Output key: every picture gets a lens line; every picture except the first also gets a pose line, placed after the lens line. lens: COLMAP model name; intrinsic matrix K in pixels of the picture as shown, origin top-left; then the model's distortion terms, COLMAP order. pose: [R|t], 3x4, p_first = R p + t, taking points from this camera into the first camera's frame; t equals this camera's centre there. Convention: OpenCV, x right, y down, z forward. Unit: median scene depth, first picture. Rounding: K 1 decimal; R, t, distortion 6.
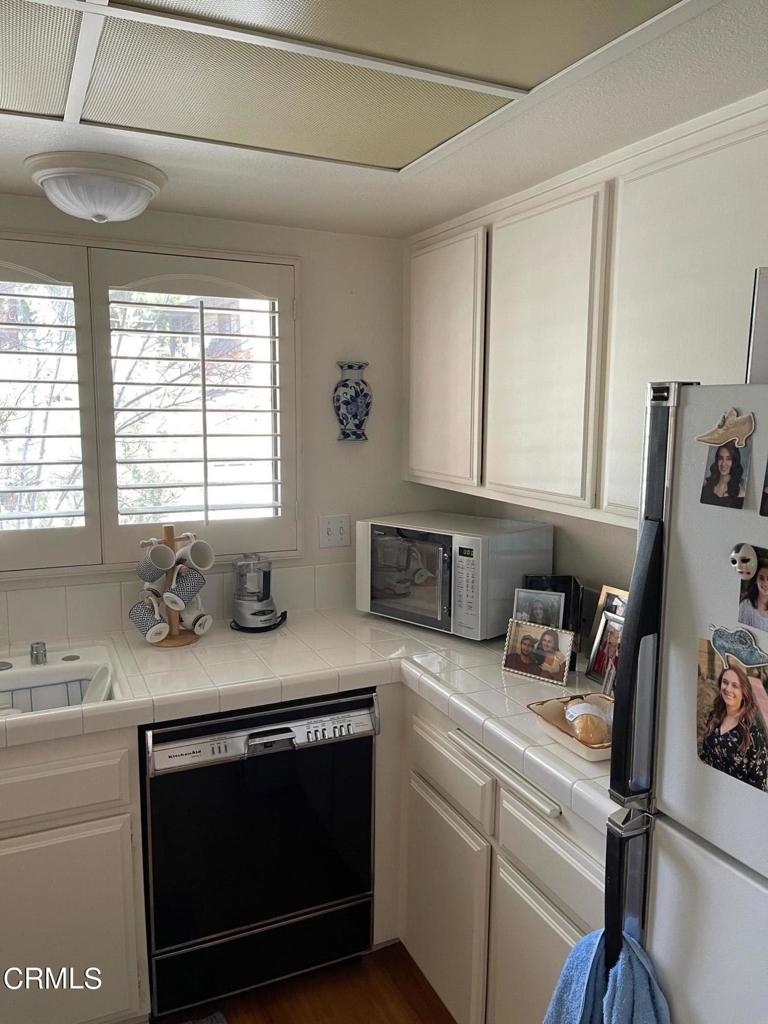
lens RADIAL K [[765.2, 0, 384.0], [0, 765.2, 512.0], [0, 0, 1]] dist [0.080654, -0.134208]
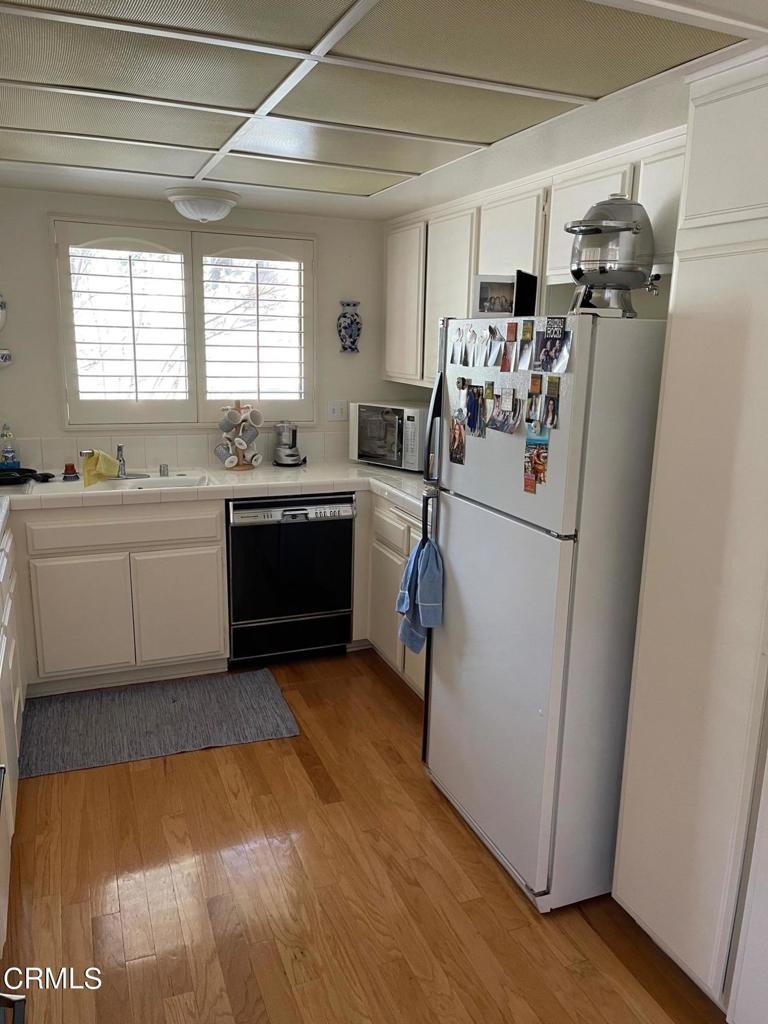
lens RADIAL K [[765.2, 0, 384.0], [0, 765.2, 512.0], [0, 0, 1]] dist [0.080654, -0.134208]
pose [[0.998825, 0.025455, -0.041239, 0.120249], [-0.021808, 0.996004, 0.086606, 0.111143], [0.043279, -0.085605, 0.995389, -0.697132]]
